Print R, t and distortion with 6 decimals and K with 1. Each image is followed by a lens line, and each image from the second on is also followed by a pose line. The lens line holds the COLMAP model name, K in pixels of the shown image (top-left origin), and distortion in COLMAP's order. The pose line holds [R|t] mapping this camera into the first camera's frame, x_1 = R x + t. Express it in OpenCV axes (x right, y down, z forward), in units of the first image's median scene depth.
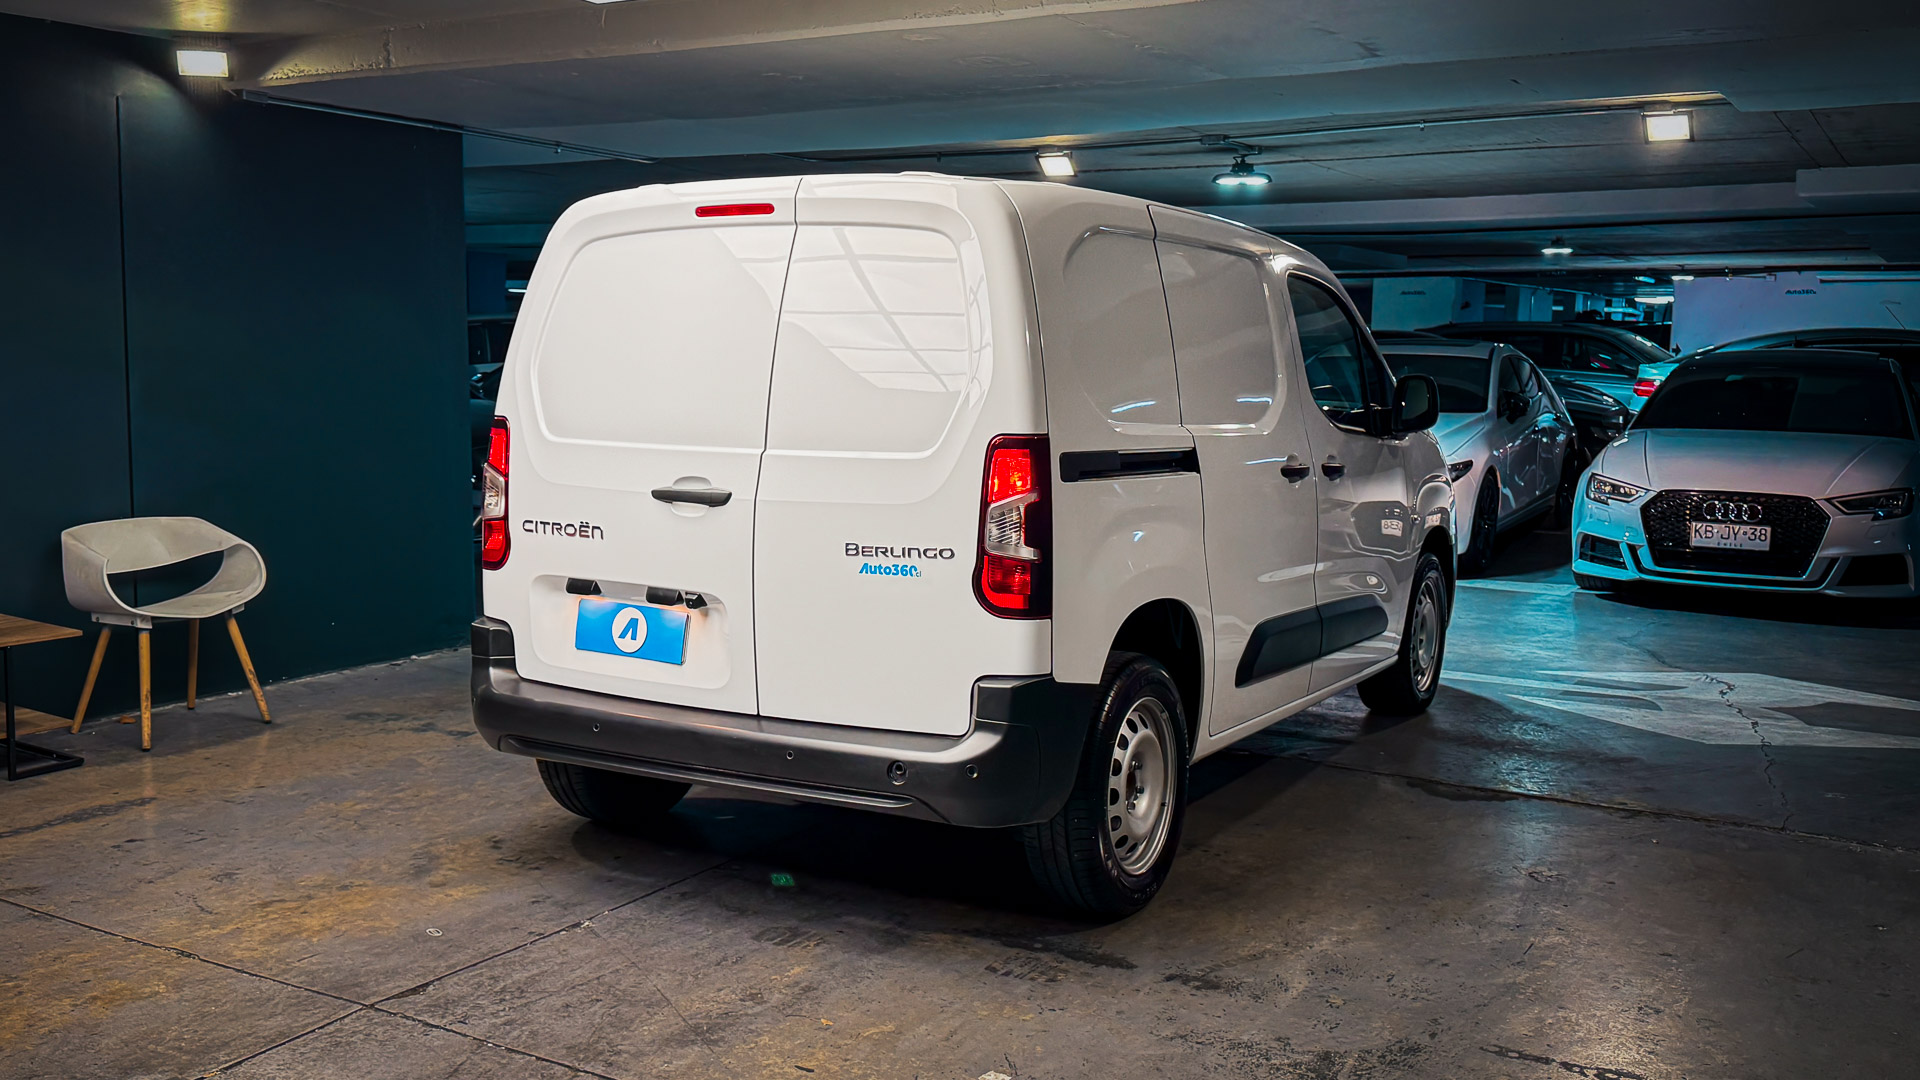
lens RADIAL K [[1811.4, 0, 957.6], [0, 1811.4, 535.2], [0, 0, 1]] dist [0.032262, 0.000000]
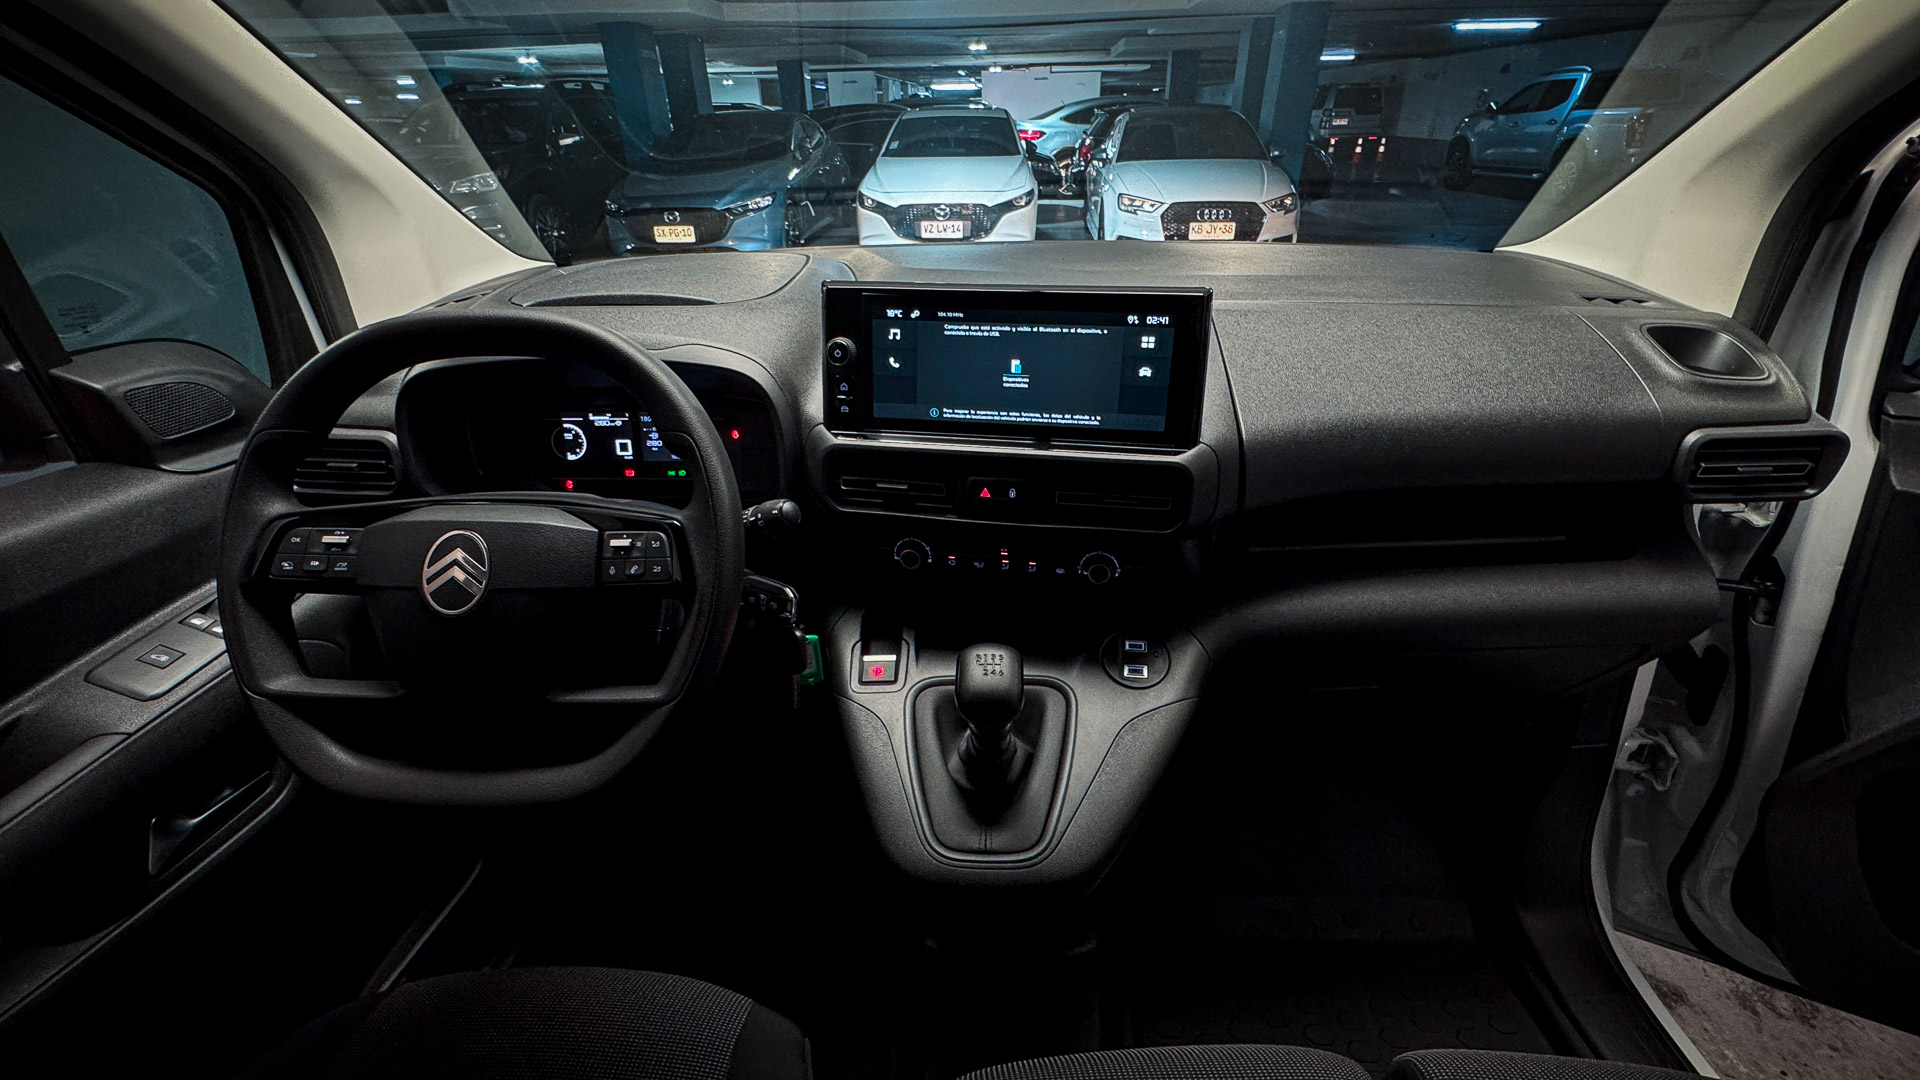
lens RADIAL K [[765.2, 0, 962.5], [0, 765.2, 539.0], [0, 0, 1]] dist [-0.011187, 0.000557]
pose [[0.888093, -0.245810, 0.388418, -0.248228], [0.075452, 0.911498, 0.404325, -0.082716], [-0.453429, -0.329771, 0.828042, 0.840989]]
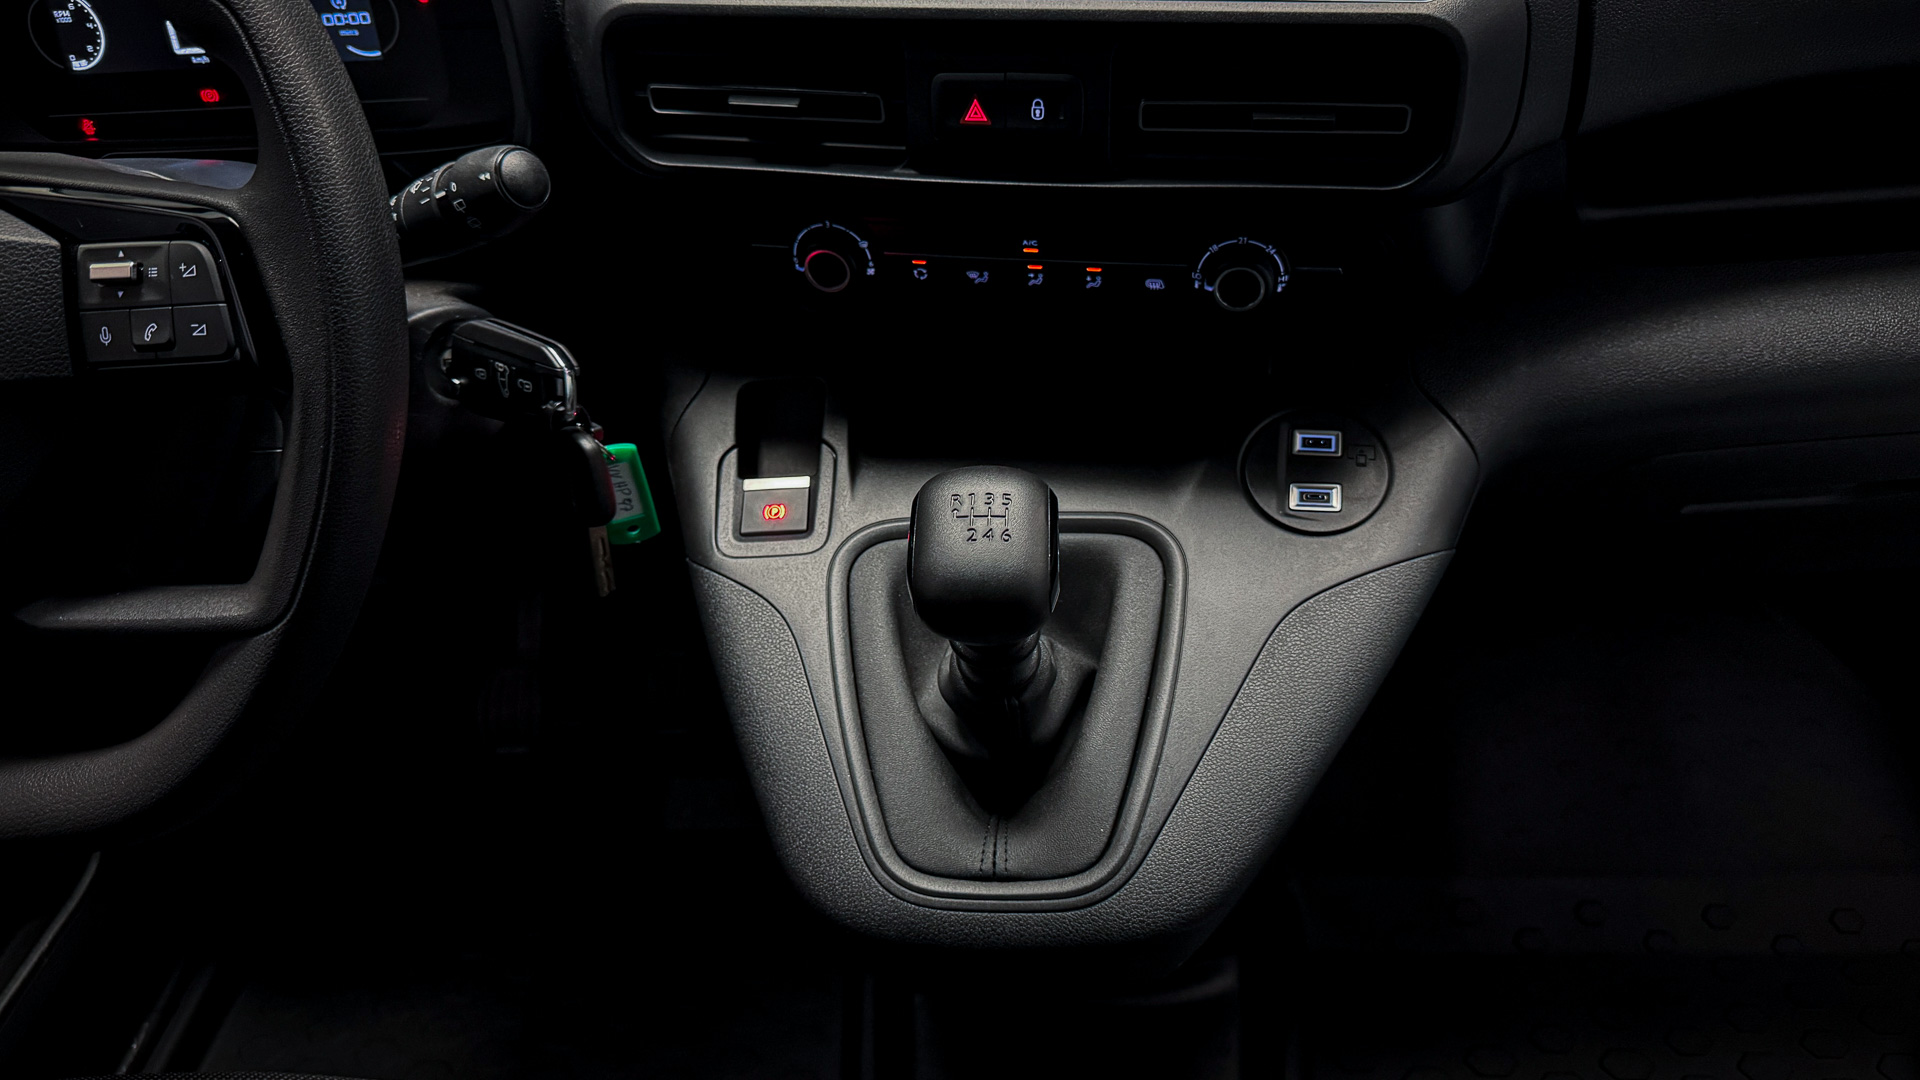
lens RADIAL K [[1370.1, 0, 961.3], [0, 1370.1, 554.8], [0, 0, 1]] dist [0.040710, -0.066449]
pose [[0.891790, -0.359237, 0.275061, -0.233206], [0.122537, 0.776984, 0.617479, -0.074603], [-0.435540, -0.516957, 0.736926, 0.857993]]
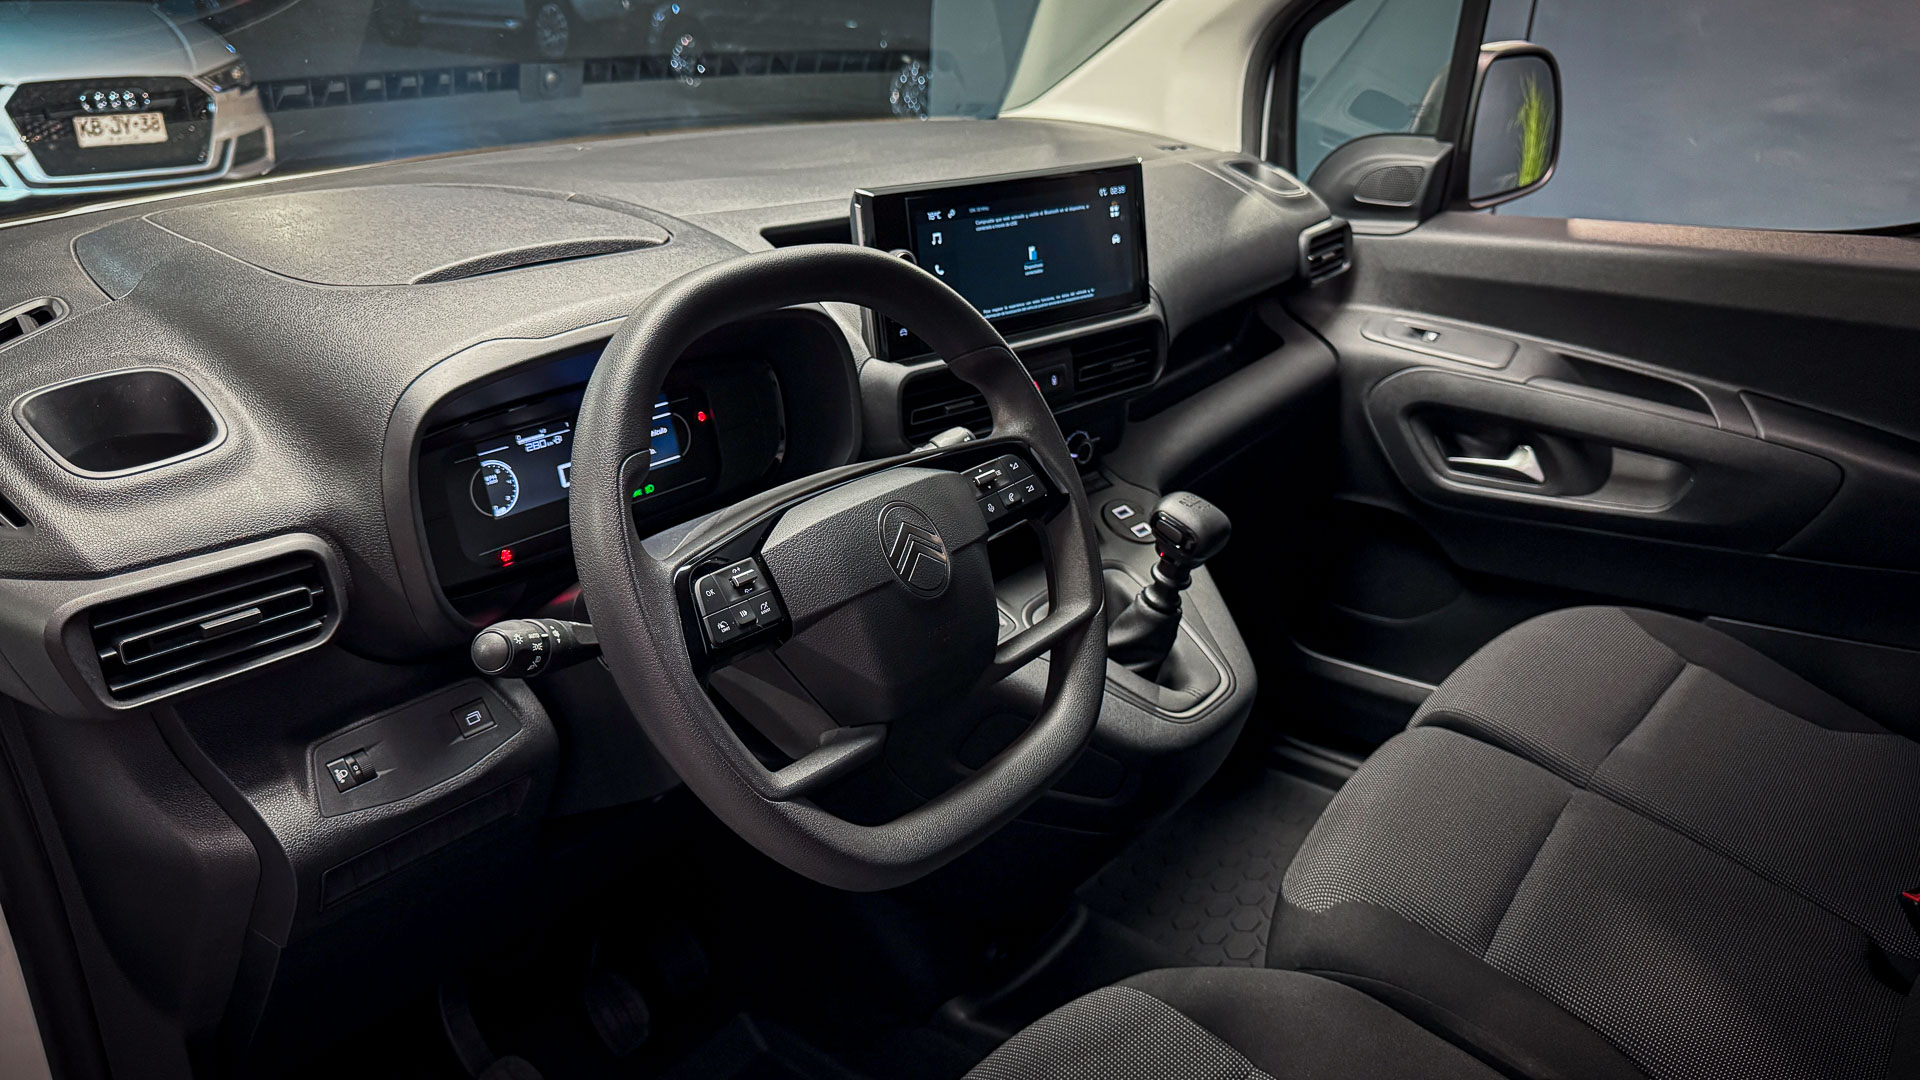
lens RADIAL K [[1370.1, 0, 941.4], [0, 1370.1, 541.3], [0, 0, 1]] dist [0.040710, -0.066449]
pose [[0.169878, -0.402063, 0.899715, -0.402884], [0.073702, 0.915612, 0.395251, -0.102942], [-0.982705, -0.000833, 0.185175, 0.921645]]
